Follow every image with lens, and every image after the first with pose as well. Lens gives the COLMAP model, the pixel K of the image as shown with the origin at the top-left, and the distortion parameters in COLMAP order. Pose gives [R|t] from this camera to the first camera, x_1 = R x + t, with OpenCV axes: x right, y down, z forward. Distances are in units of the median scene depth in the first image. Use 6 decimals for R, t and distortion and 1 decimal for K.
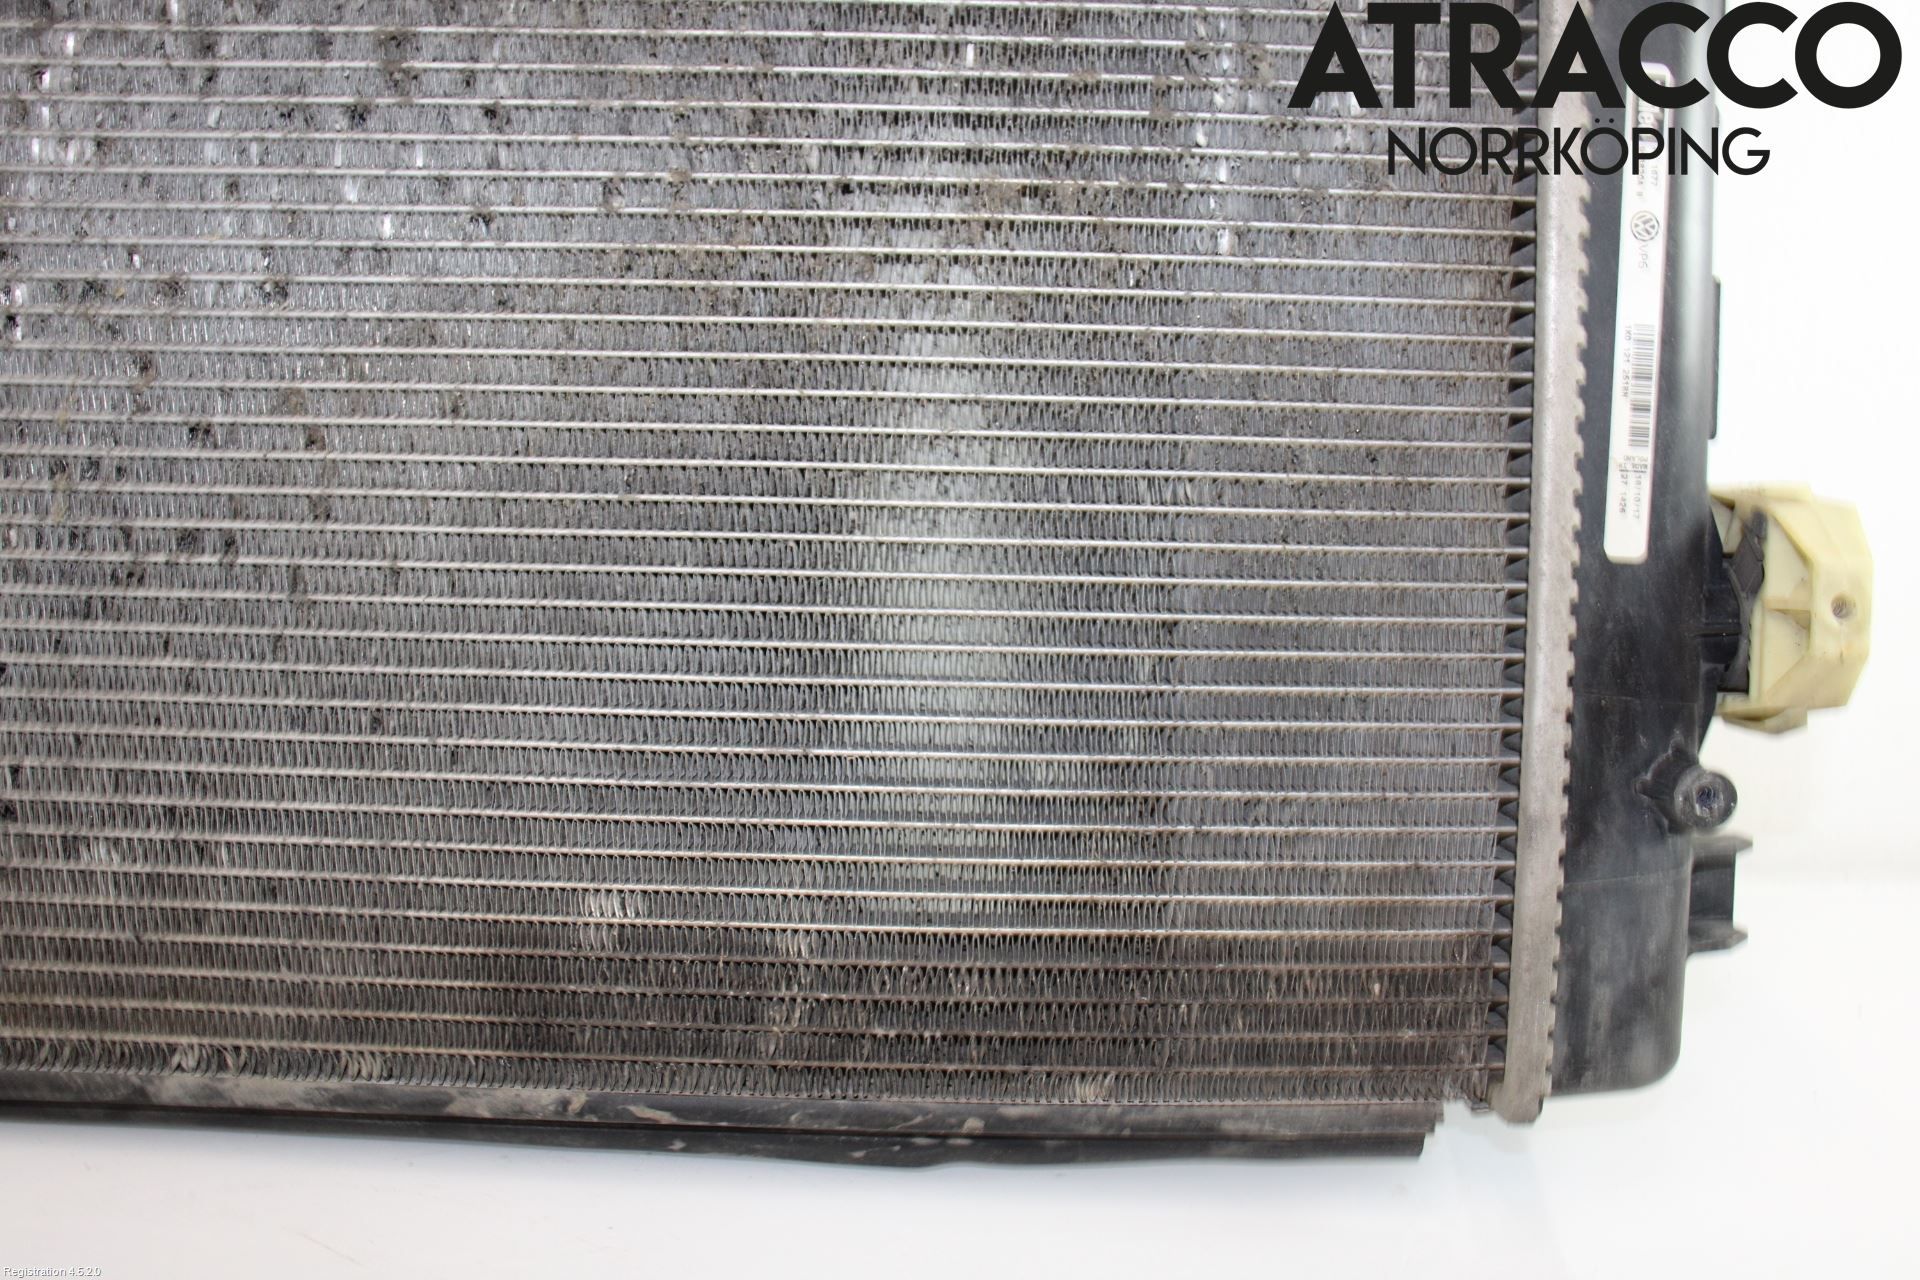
lens RADIAL K [[1854.6, 0, 967.8], [0, 1854.6, 626.6], [0, 0, 1]] dist [-0.045289, 0.000000]
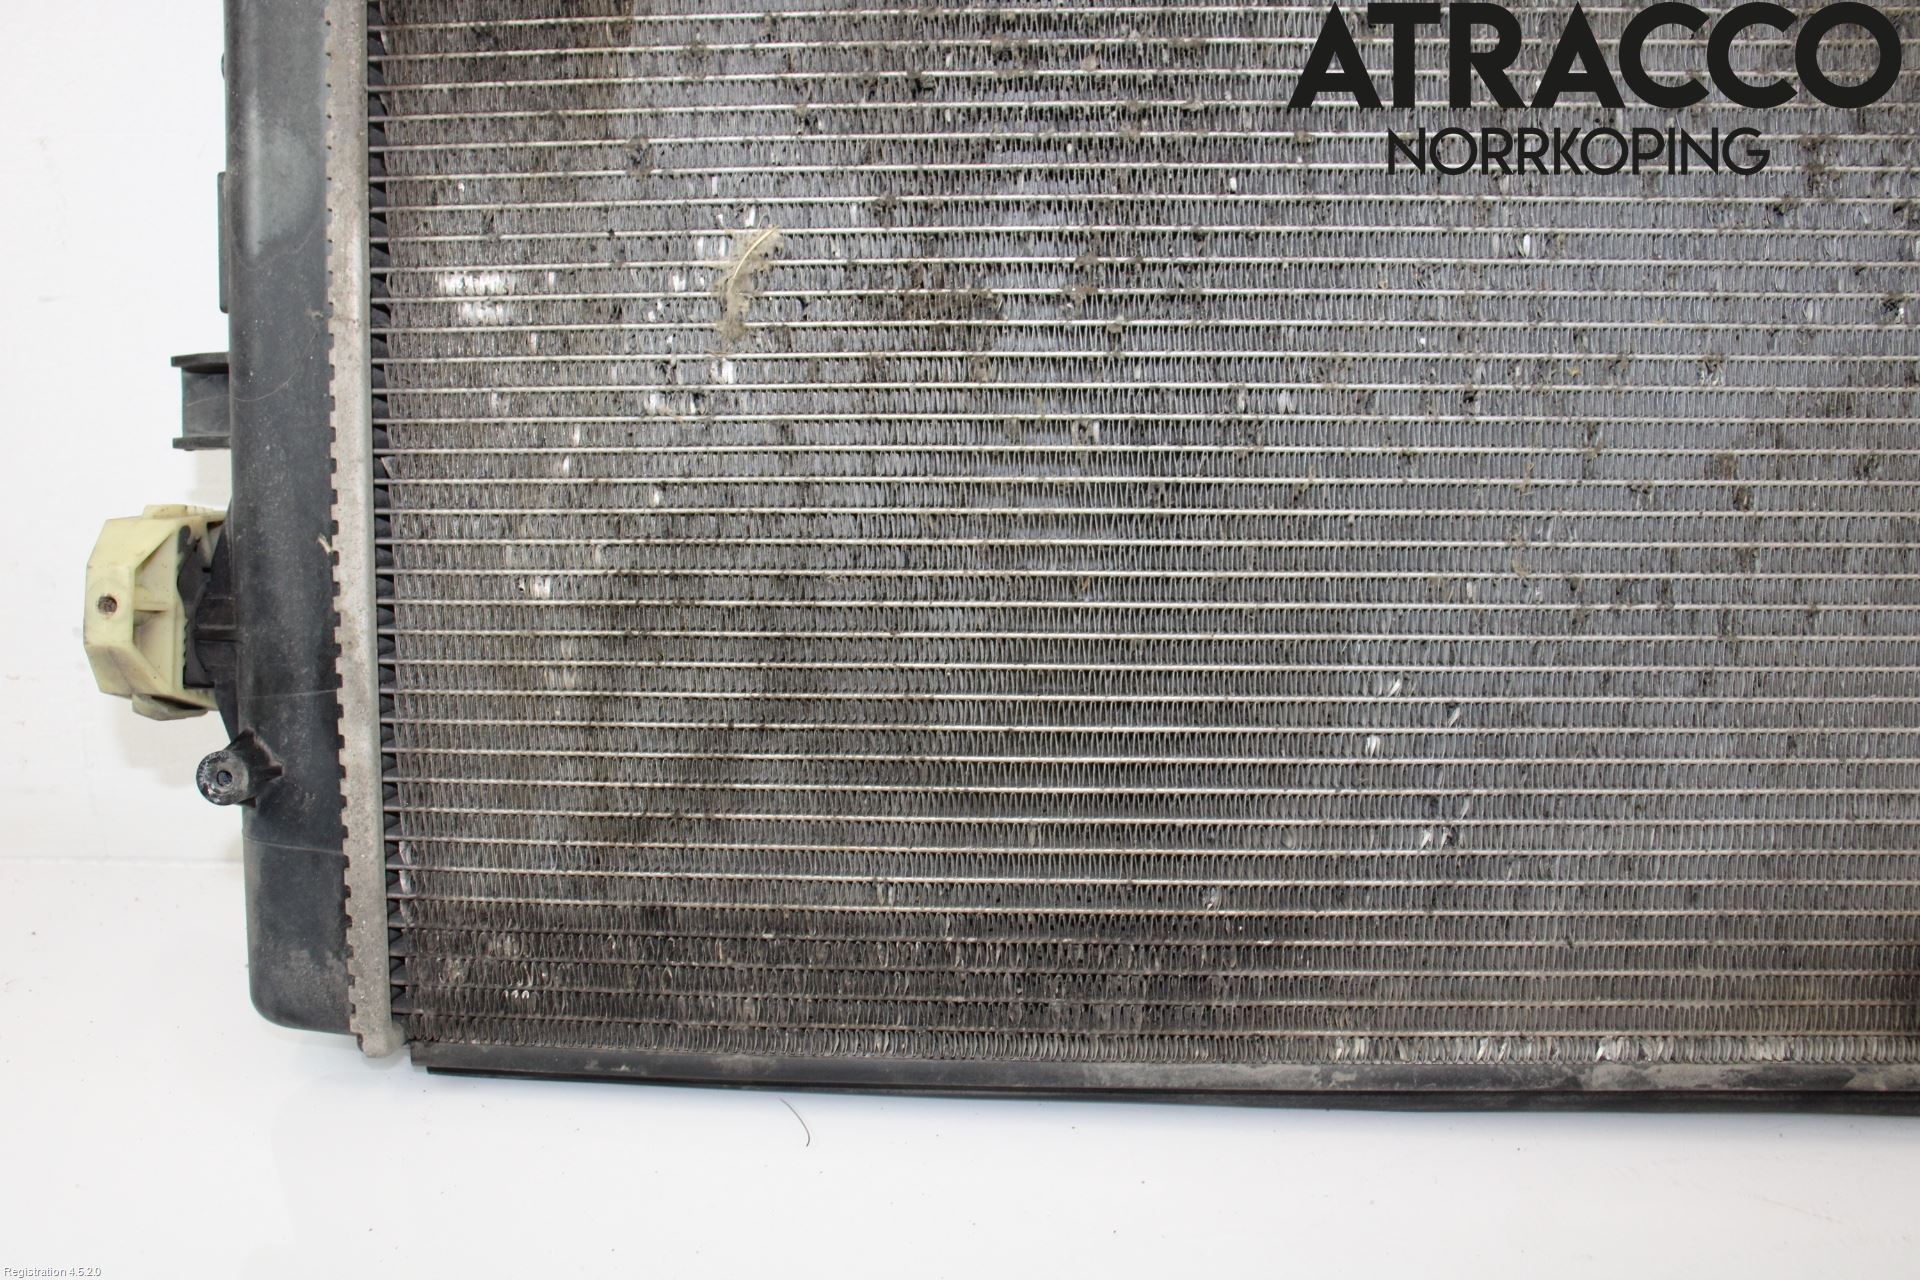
lens RADIAL K [[1854.6, 0, 859.8], [0, 1854.6, 598.7], [0, 0, 1]] dist [-0.045289, 0.000000]
pose [[0.999614, -0.019673, 0.019624, -0.929487], [0.019902, 0.999735, -0.011552, -0.038232], [-0.019391, 0.011938, 0.999741, -0.122095]]
